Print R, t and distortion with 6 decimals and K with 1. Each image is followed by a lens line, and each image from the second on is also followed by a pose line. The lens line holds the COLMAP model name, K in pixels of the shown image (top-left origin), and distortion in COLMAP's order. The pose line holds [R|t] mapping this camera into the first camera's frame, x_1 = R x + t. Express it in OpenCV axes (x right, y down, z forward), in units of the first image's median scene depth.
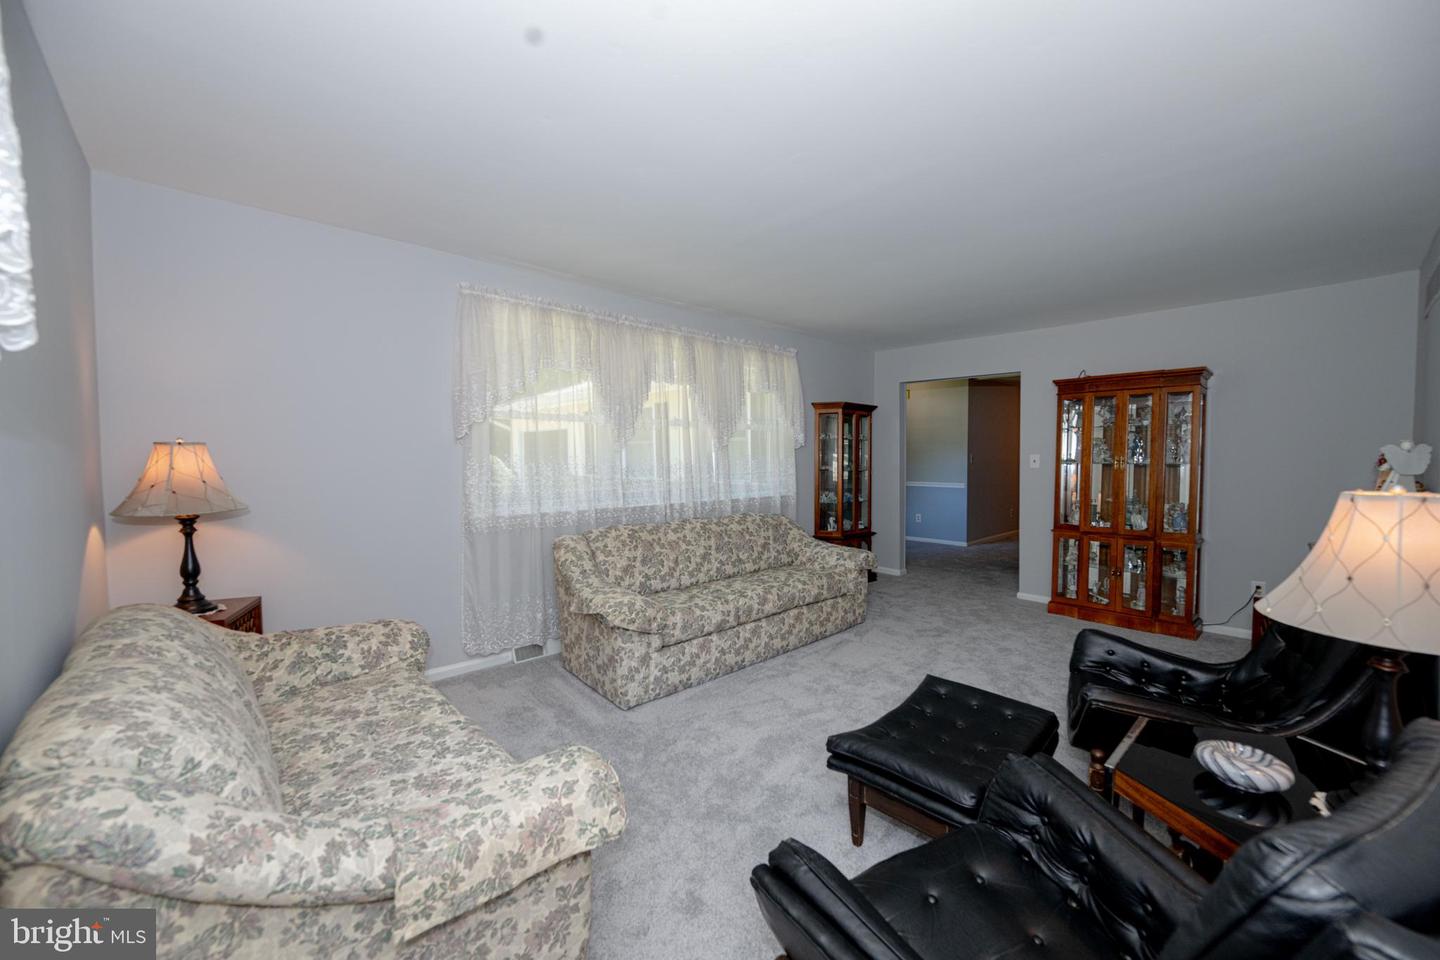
lens RADIAL K [[561.8, 0, 715.6], [0, 561.8, 488.0], [0, 0, 1]] dist [-0.002059, -0.000017]
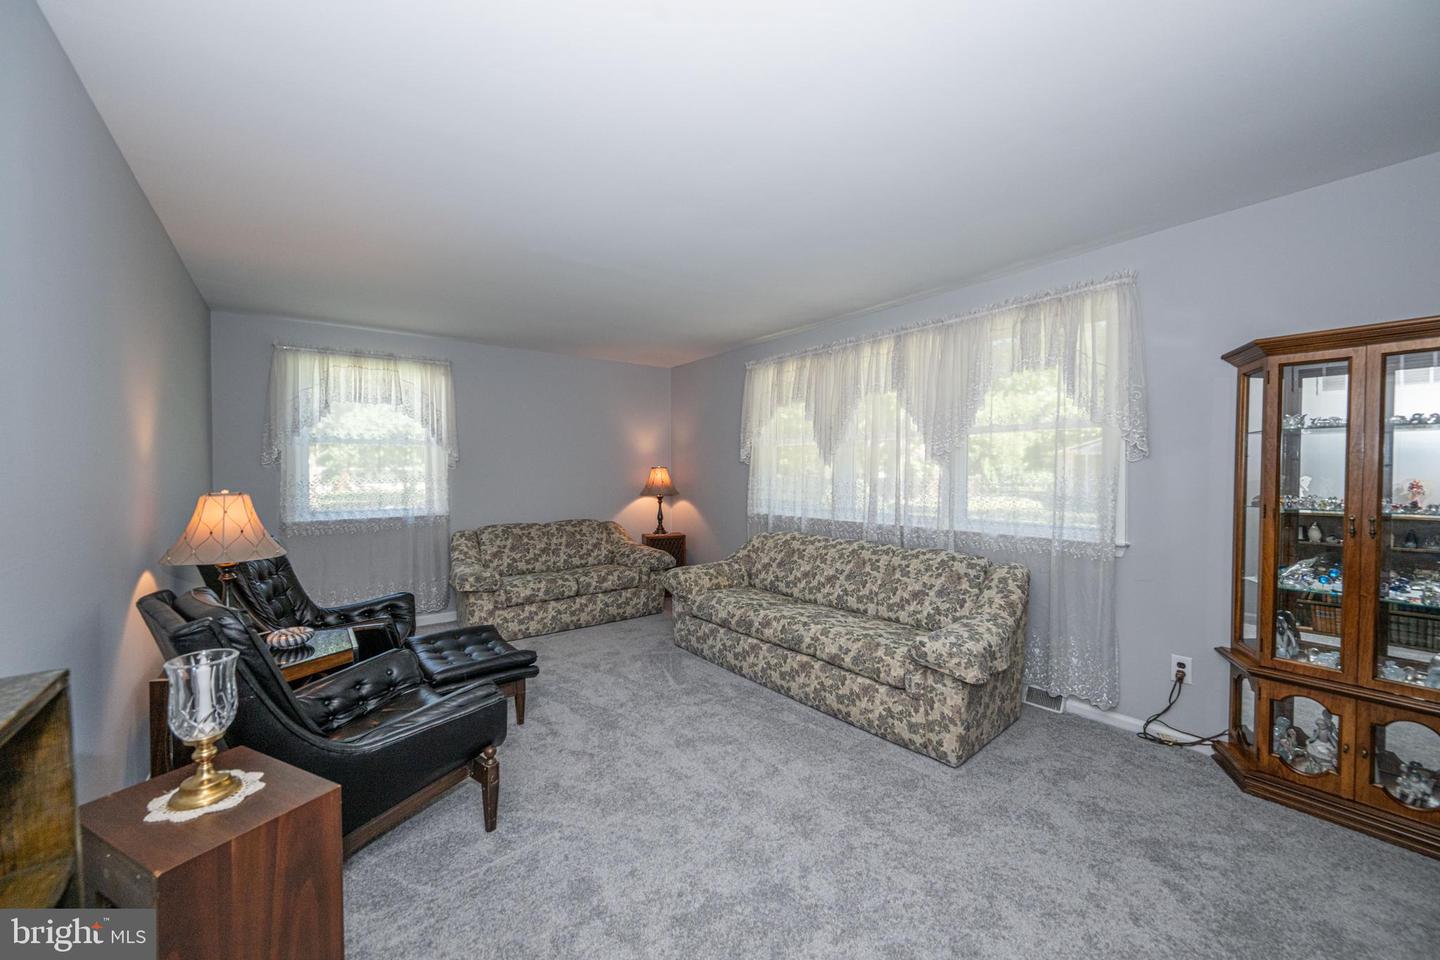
lens RADIAL K [[561.8, 0, 721.4], [0, 561.8, 483.7], [0, 0, 1]] dist [-0.002059, -0.000017]
pose [[-0.100694, 0.018736, -0.994741, 0.952211], [-0.052738, 0.998316, 0.024142, -0.050621], [0.993519, 0.054892, -0.099537, 0.924740]]
